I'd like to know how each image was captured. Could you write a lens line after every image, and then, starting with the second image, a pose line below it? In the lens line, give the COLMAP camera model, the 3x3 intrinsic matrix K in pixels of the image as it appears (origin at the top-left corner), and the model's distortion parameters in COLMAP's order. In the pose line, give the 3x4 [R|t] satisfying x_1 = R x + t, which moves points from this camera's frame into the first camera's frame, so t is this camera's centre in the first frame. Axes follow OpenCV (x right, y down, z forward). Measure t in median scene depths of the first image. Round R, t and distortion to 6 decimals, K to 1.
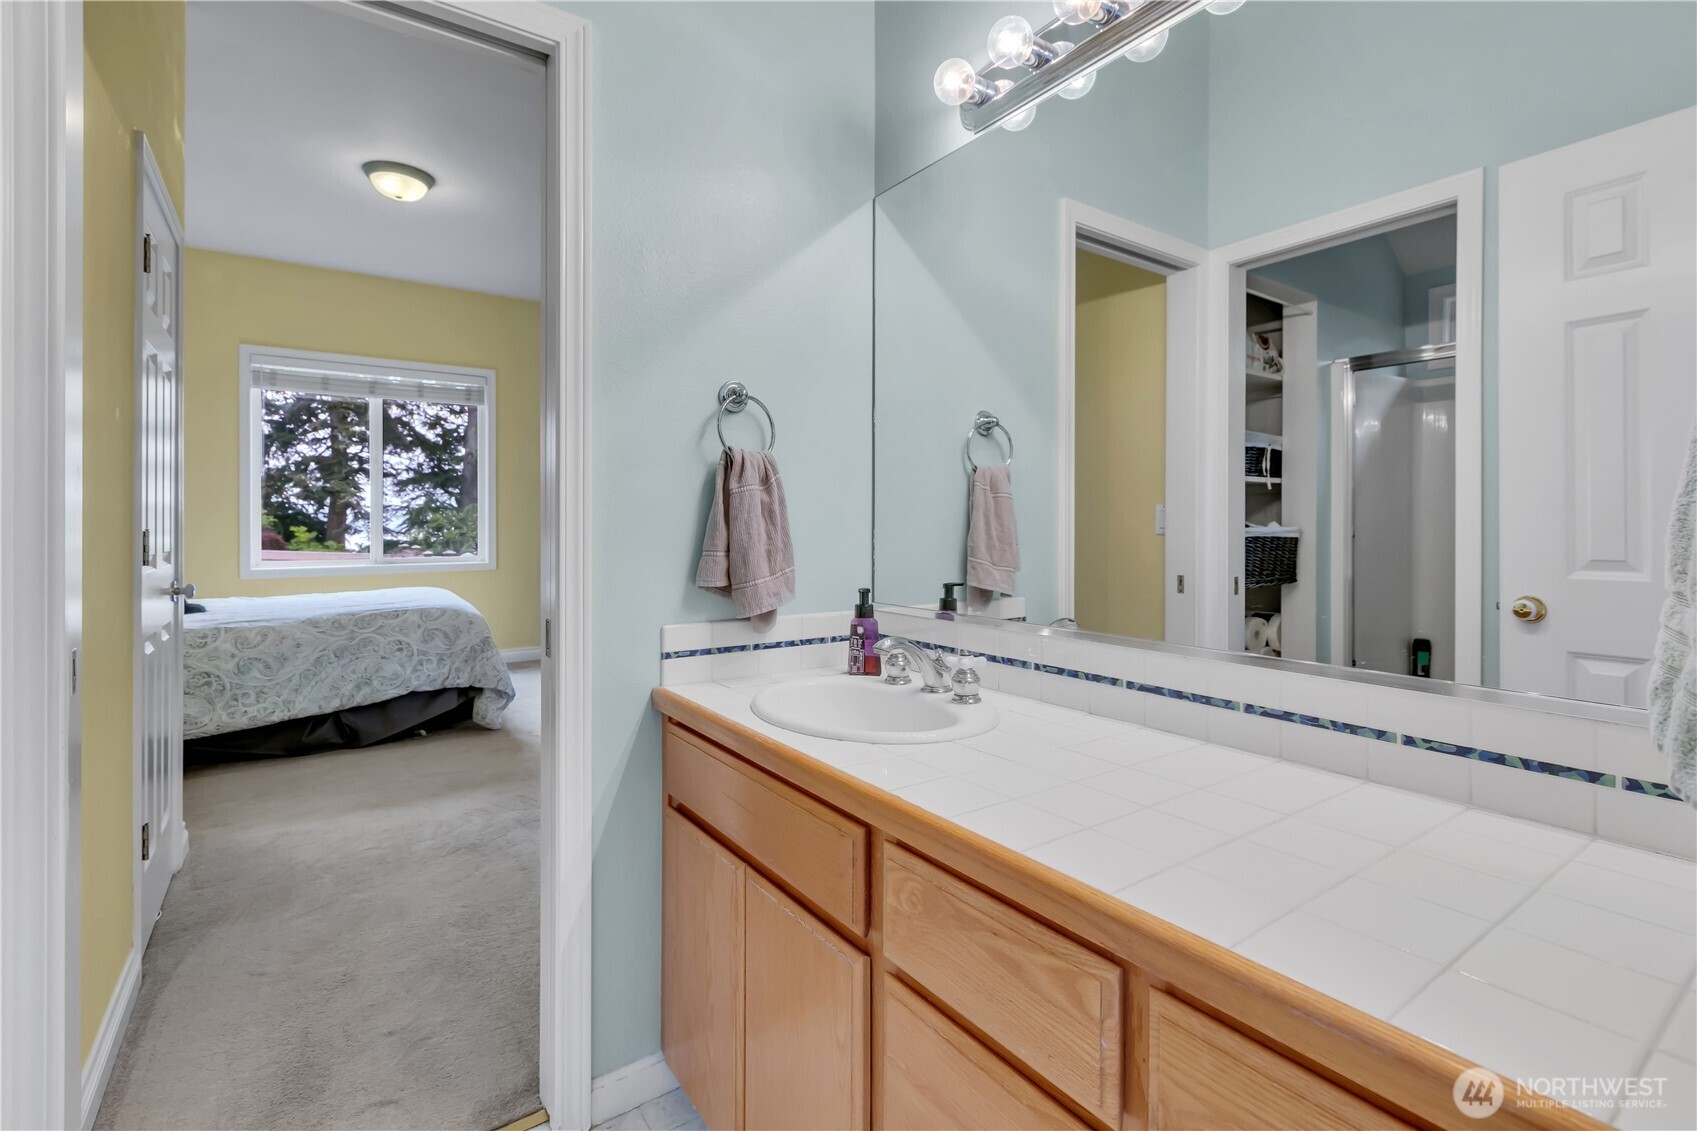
lens RADIAL K [[787.2, 0, 850.6], [0, 787.2, 532.1], [0, 0, 1]] dist [-0.000744, -0.000471]
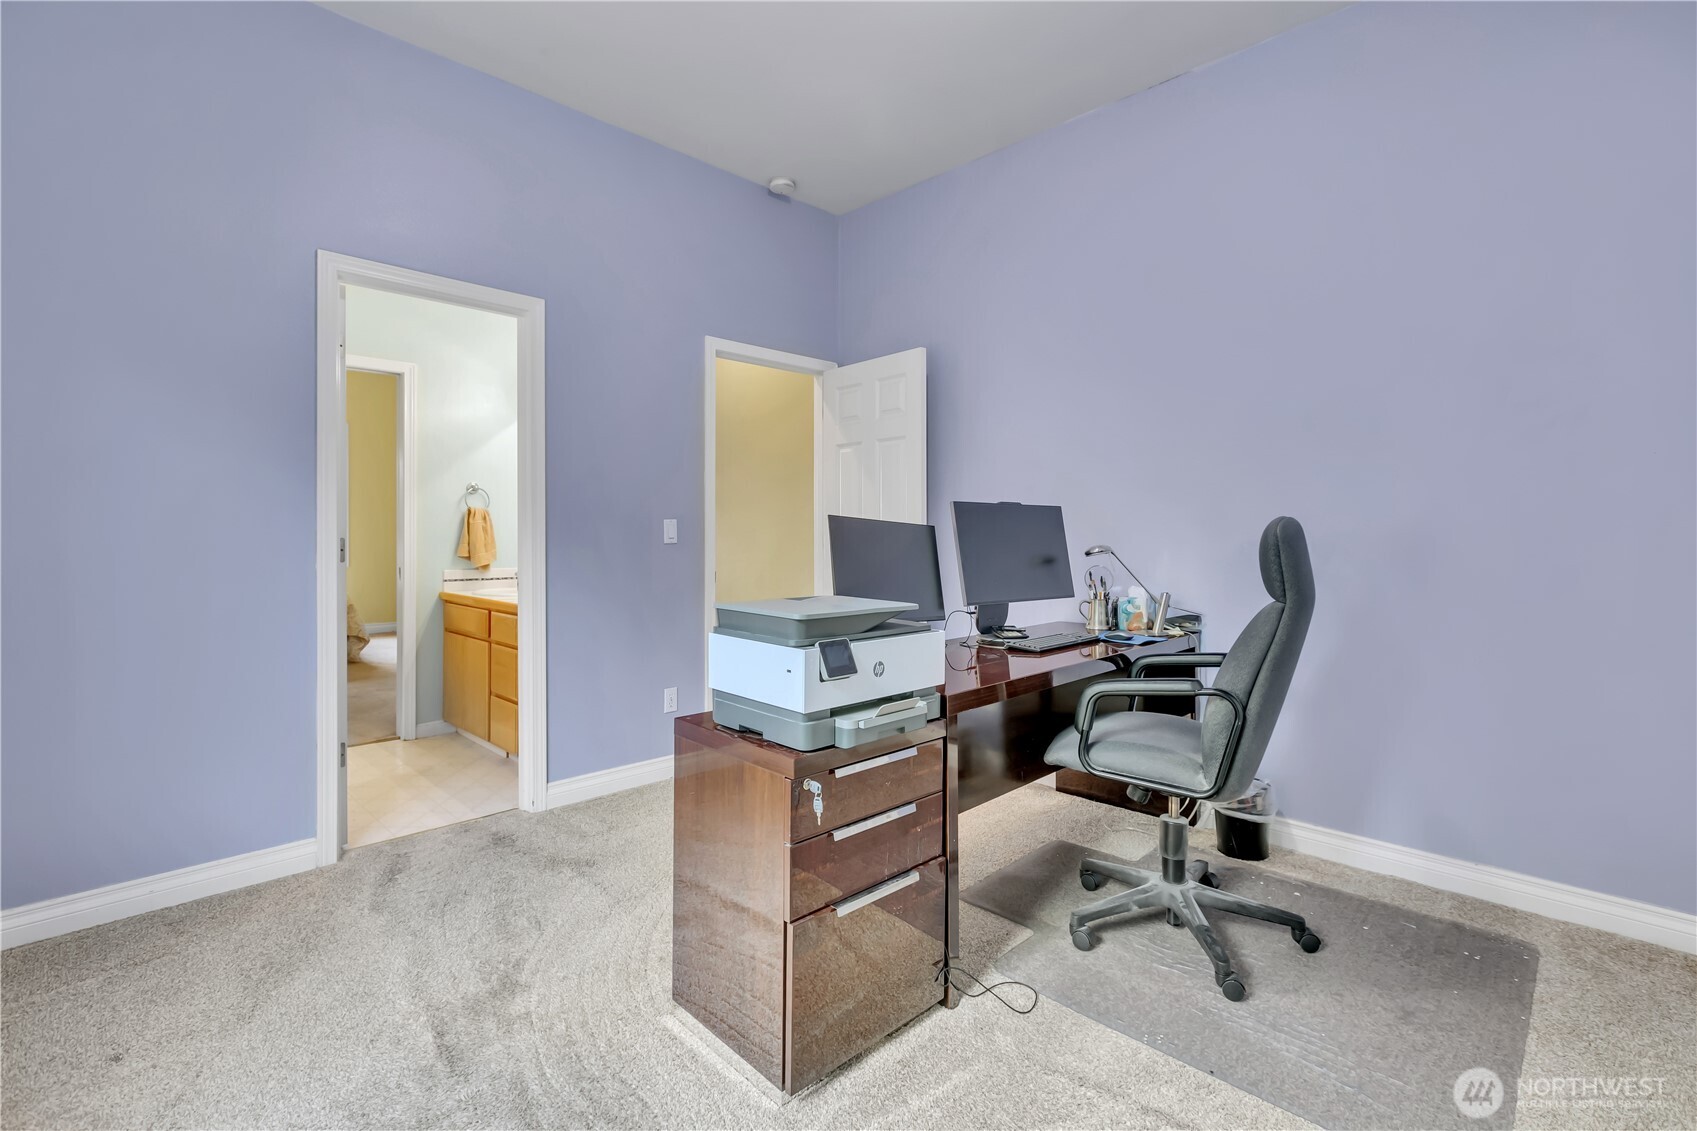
lens RADIAL K [[787.2, 0, 850.6], [0, 787.2, 532.1], [0, 0, 1]] dist [-0.000744, -0.000471]
pose [[0.984551, 0.000249, 0.175097, 0.698821], [0.002629, 0.999865, -0.016203, 0.031992], [-0.175078, 0.016413, 0.984418, -2.026898]]
